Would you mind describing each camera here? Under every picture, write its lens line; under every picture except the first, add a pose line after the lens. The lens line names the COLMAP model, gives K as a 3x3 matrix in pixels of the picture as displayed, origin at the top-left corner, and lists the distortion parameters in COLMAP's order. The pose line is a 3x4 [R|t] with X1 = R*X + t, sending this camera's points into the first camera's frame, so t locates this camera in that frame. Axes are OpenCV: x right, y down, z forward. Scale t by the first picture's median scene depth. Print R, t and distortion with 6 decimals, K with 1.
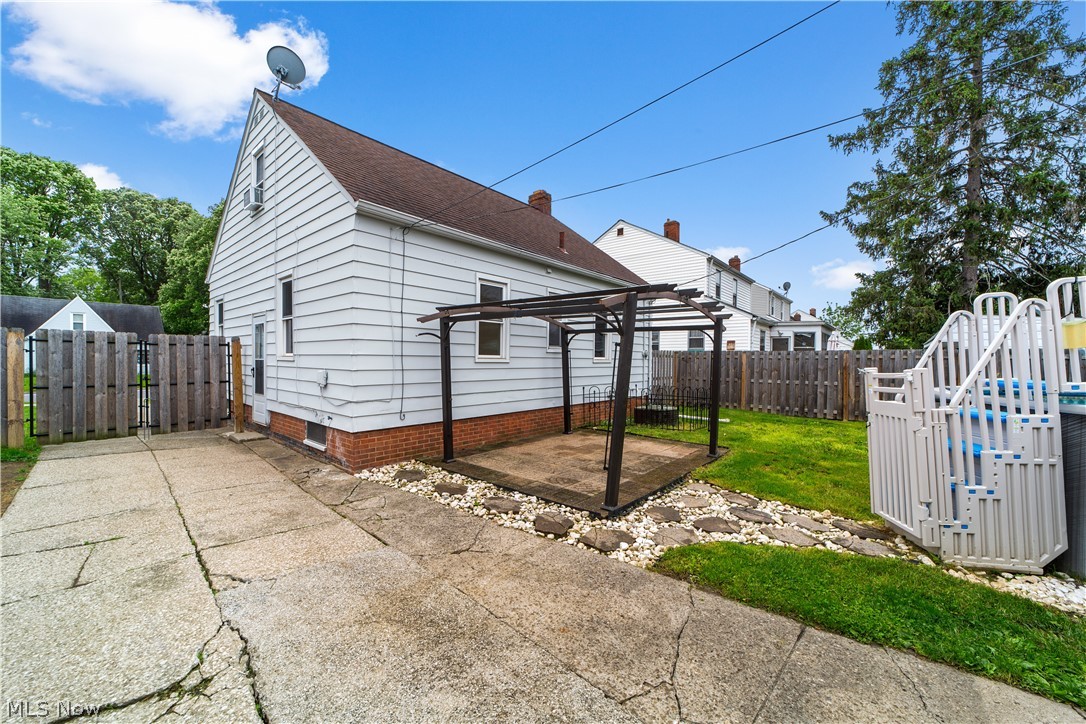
lens RADIAL K [[418.4, 0, 533.1], [0, 418.4, 366.0], [0, 0, 1]] dist [-0.014839, 0.006955]
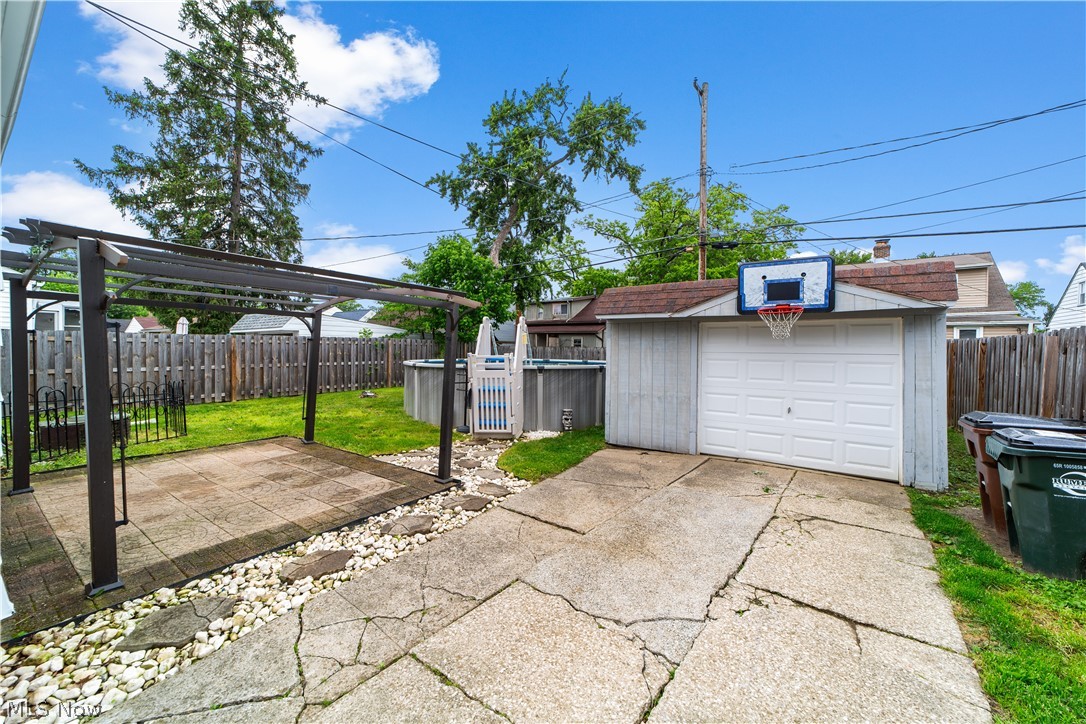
lens RADIAL K [[418.4, 0, 532.0], [0, 418.4, 359.2], [0, 0, 1]] dist [-0.014839, 0.006955]
pose [[-0.088487, -0.039002, 0.995313, -0.857212], [0.005330, 0.999200, 0.039628, -0.033057], [-0.996063, 0.008812, -0.088209, 0.764264]]
